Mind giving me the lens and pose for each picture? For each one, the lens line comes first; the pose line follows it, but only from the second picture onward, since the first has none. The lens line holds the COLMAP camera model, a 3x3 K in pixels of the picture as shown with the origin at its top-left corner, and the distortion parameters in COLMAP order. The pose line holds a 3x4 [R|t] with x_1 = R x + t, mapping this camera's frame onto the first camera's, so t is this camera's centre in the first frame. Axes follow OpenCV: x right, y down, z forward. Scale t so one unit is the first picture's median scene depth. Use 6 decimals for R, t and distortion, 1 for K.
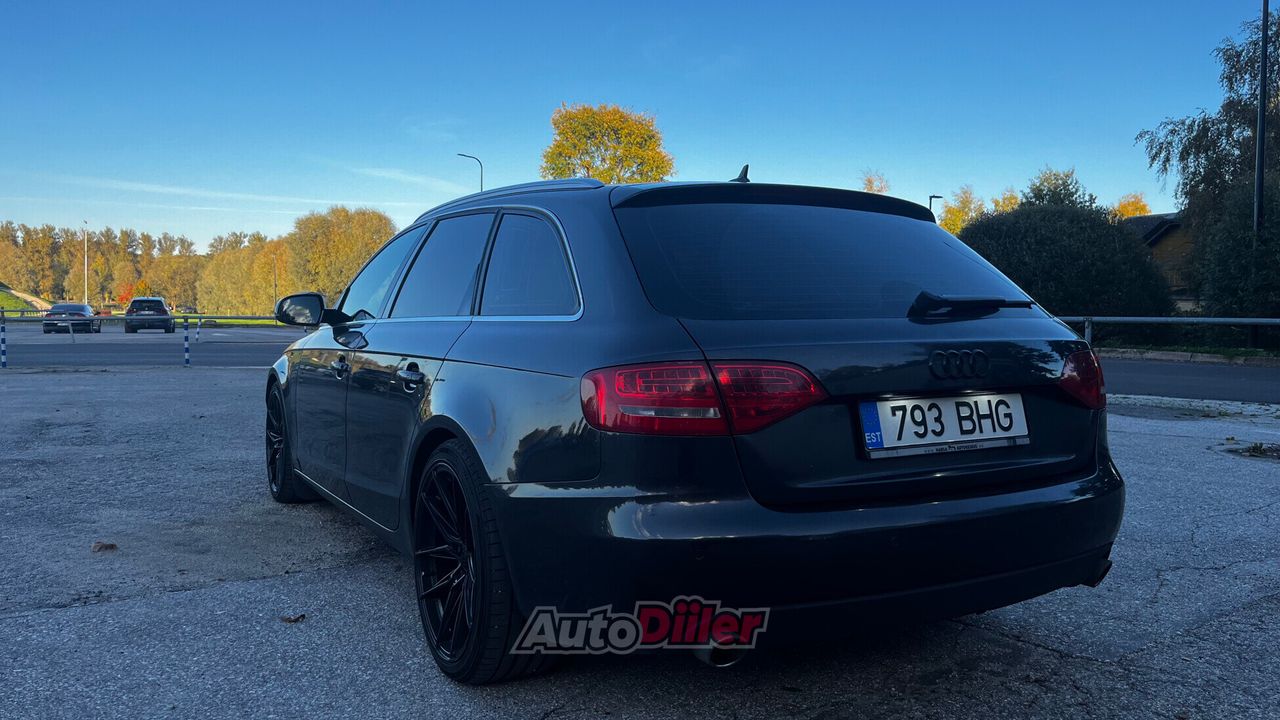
lens RADIAL K [[967.4, 0, 640.0], [0, 967.4, 360.0], [0, 0, 1]] dist [0.054642, -0.062262]
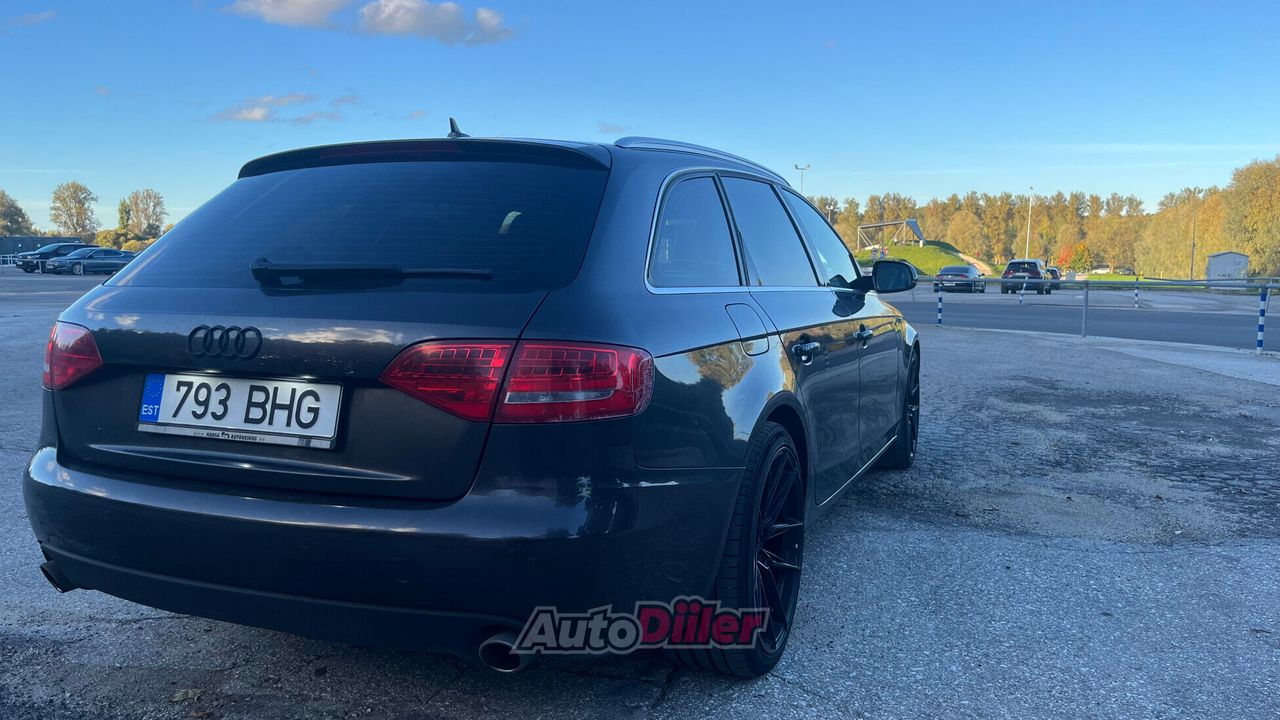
lens RADIAL K [[971.2, 0, 640.0], [0, 971.2, 360.0], [0, 0, 1]] dist [0.057471, -0.058242]
pose [[0.613035, 0.077164, -0.786278, 0.989361], [-0.046498, 0.997018, 0.061593, -0.040110], [0.788686, -0.001198, 0.614795, 0.592818]]
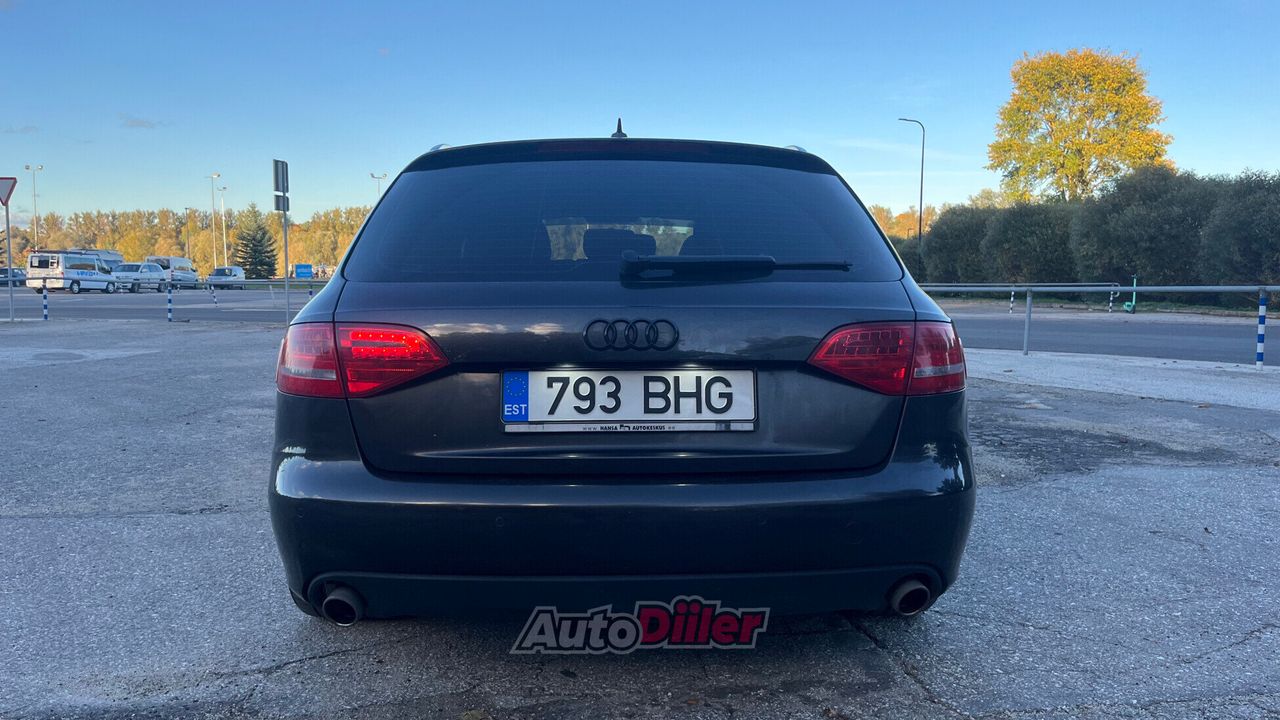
lens RADIAL K [[971.2, 0, 640.0], [0, 971.2, 360.0], [0, 0, 1]] dist [0.057471, -0.058242]
pose [[0.891191, 0.034981, -0.452277, 0.579496], [-0.021660, 0.999167, 0.034600, -0.001628], [0.453110, -0.021038, 0.891206, 0.171234]]
